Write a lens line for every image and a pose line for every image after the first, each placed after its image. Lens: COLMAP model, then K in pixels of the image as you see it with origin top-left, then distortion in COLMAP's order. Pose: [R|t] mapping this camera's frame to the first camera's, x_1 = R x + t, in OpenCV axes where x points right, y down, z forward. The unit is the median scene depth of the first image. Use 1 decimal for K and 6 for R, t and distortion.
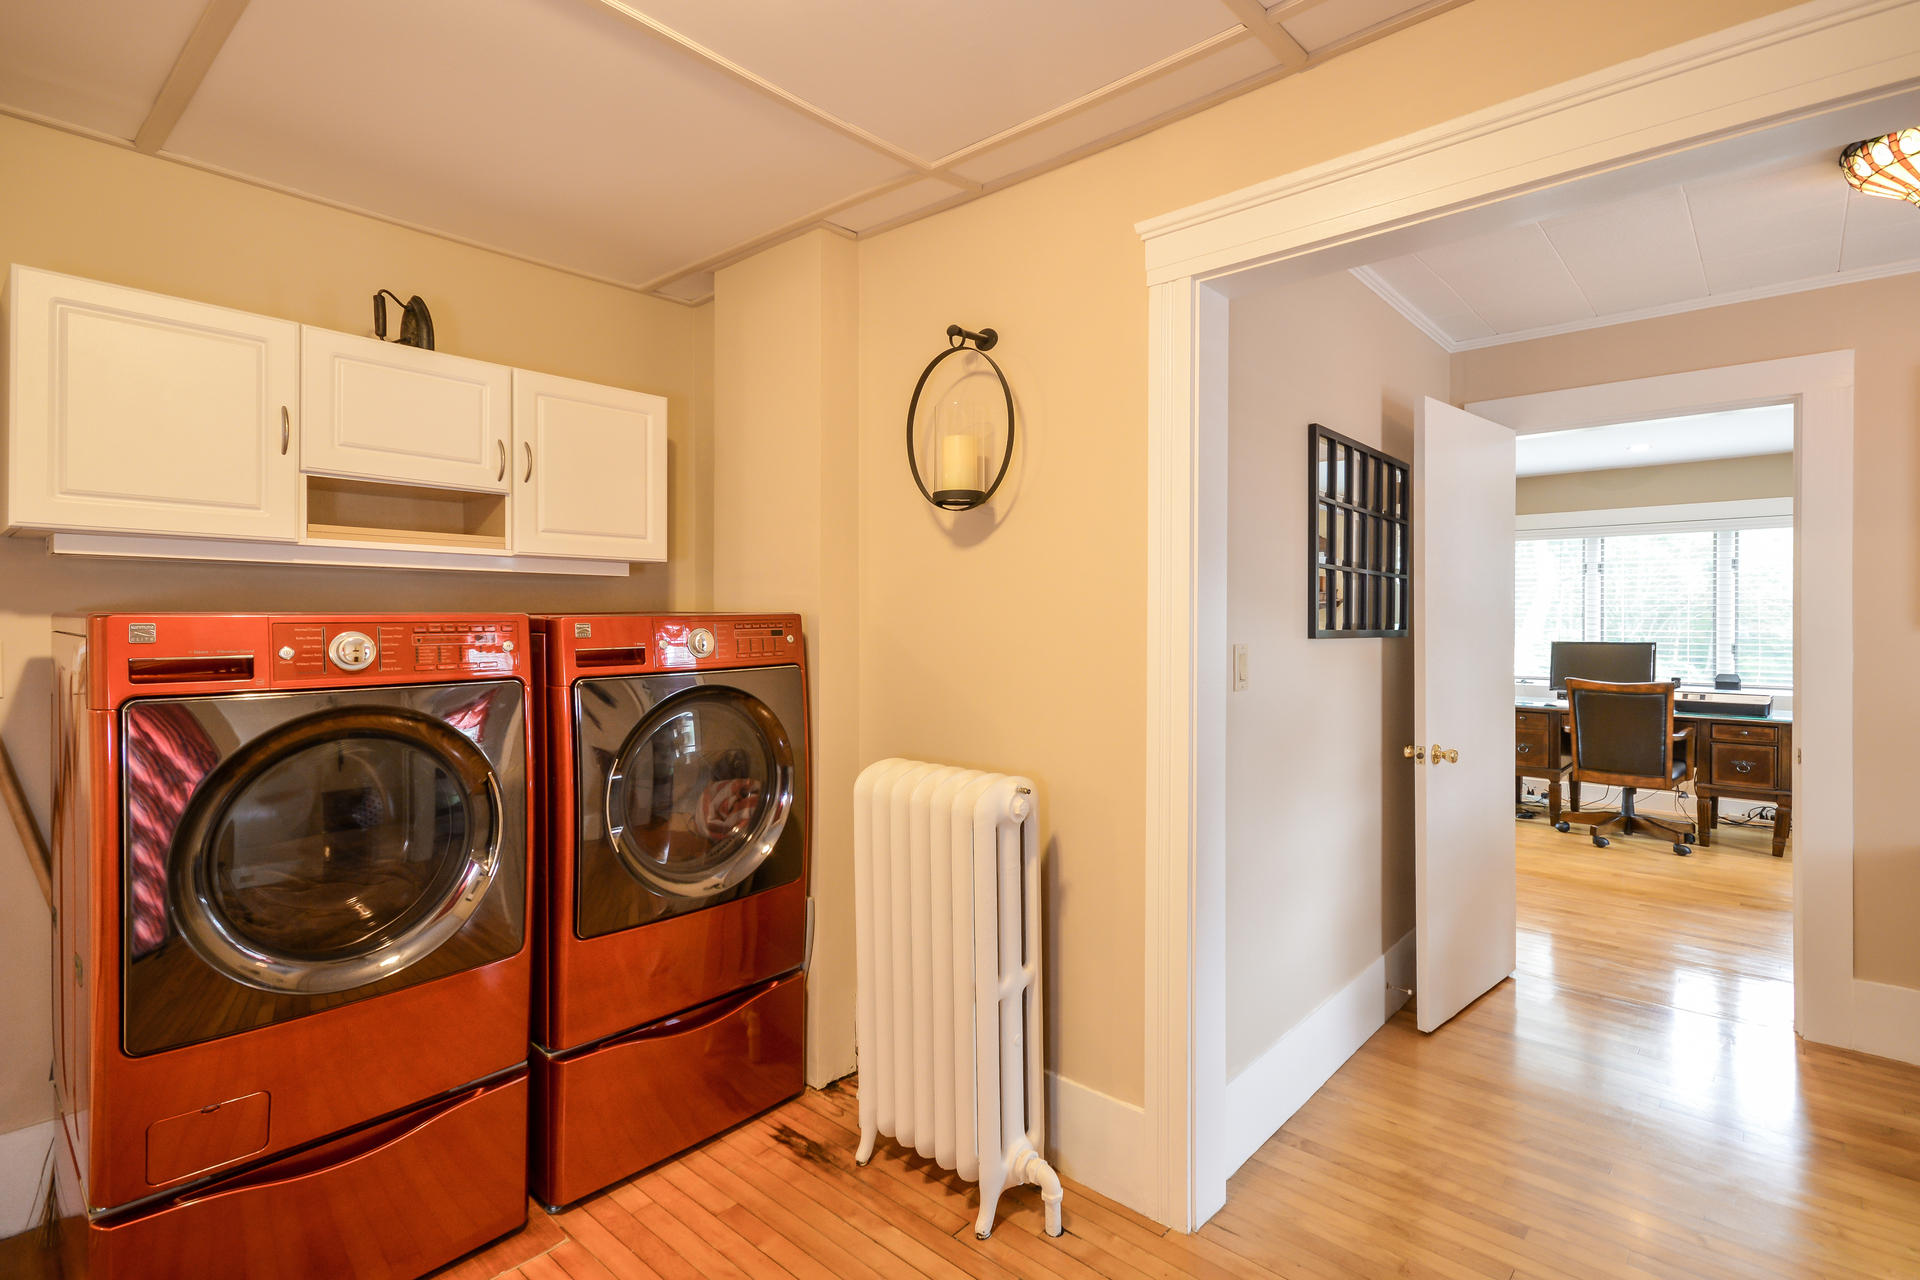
lens RADIAL K [[920.6, 0, 959.0], [0, 920.6, 634.3], [0, 0, 1]] dist [0.000108, 0.000054]
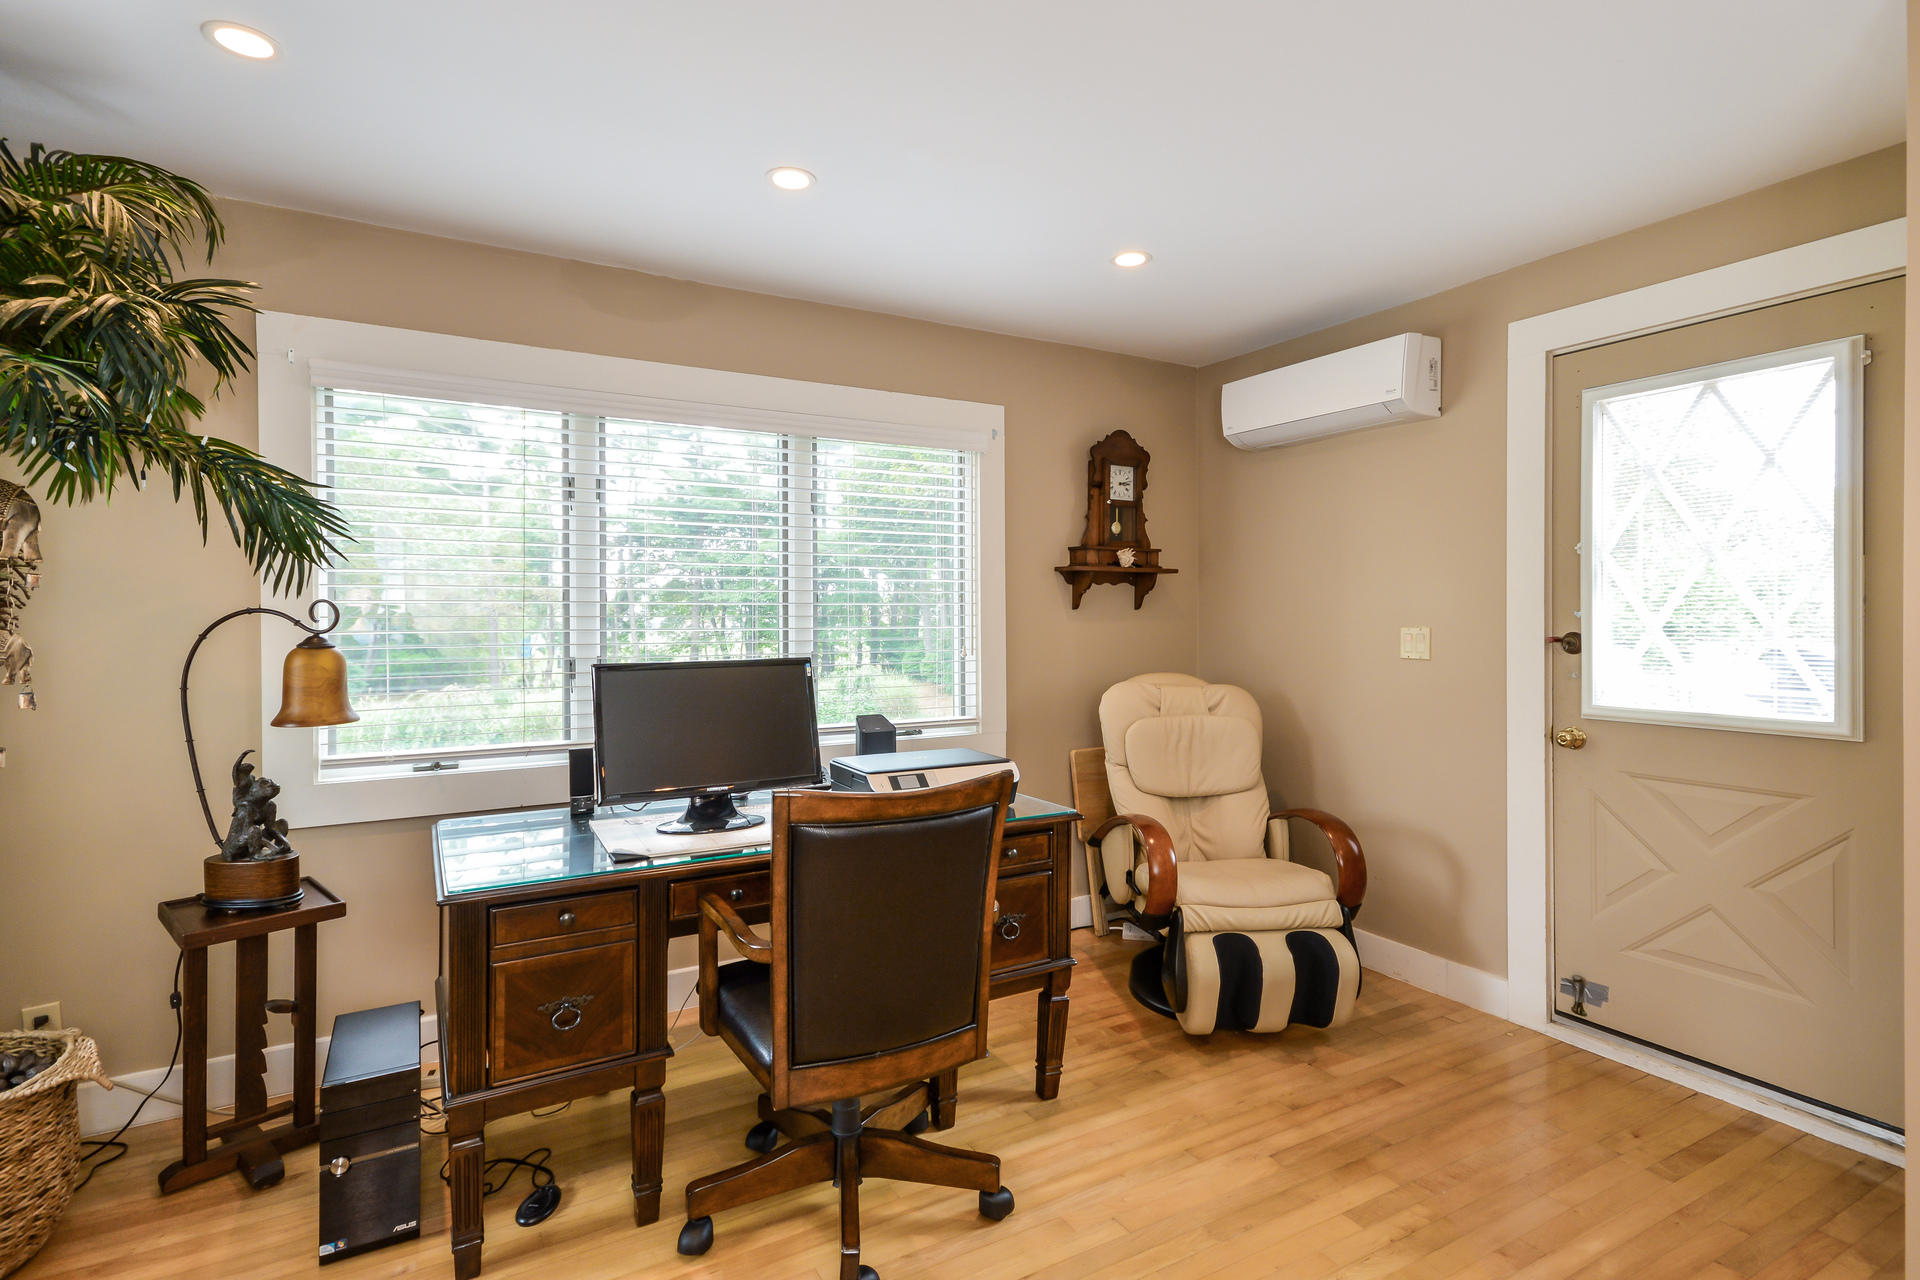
lens RADIAL K [[966.7, 0, 960.7], [0, 966.7, 628.9], [0, 0, 1]] dist [0.000446, 0.000008]
pose [[0.322336, -0.004139, 0.946616, 0.362908], [0.005497, 0.999982, 0.002501, -0.004841], [-0.946609, 0.004398, 0.322353, 0.797840]]
